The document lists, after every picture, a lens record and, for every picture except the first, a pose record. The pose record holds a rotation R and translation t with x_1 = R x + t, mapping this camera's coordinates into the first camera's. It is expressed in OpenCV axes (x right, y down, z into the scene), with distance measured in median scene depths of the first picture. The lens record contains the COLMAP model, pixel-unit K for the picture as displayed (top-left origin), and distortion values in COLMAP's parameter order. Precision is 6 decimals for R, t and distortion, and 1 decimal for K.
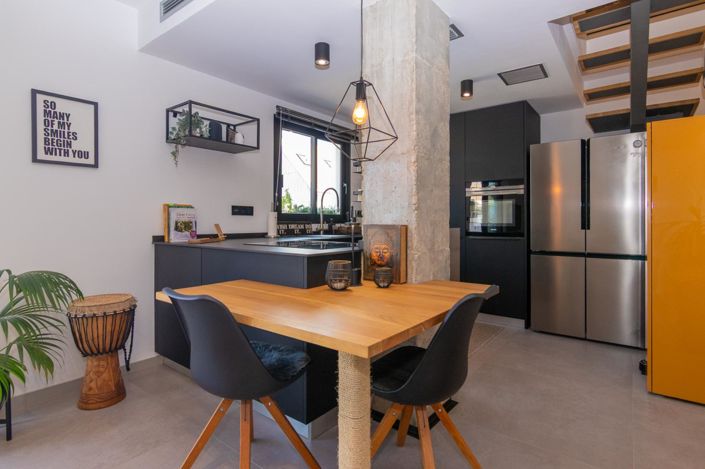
lens RADIAL K [[369.8, 0, 365.3], [0, 369.8, 223.6], [0, 0, 1]] dist [-0.012793, 0.005001]
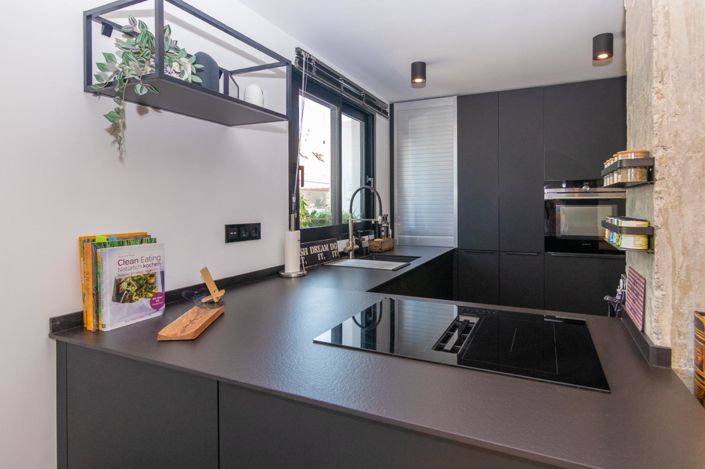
lens RADIAL K [[369.8, 0, 392.4], [0, 369.8, 211.8], [0, 0, 1]] dist [-0.012793, 0.005001]
pose [[0.970202, -0.005708, 0.242231, -0.264467], [0.002078, 0.999882, 0.015241, -0.077184], [-0.242289, -0.014284, 0.970099, 0.441861]]
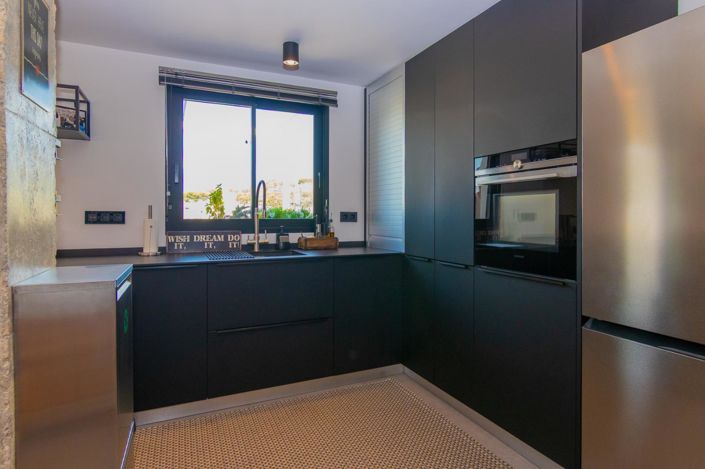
lens RADIAL K [[398.6, 0, 370.2], [0, 398.6, 218.5], [0, 0, 1]] dist [-0.004578, -0.000726]
pose [[0.880204, 0.004763, -0.474572, 0.529624], [-0.003126, 0.999986, 0.004238, -0.040369], [0.474585, -0.002247, 0.880207, 0.586680]]
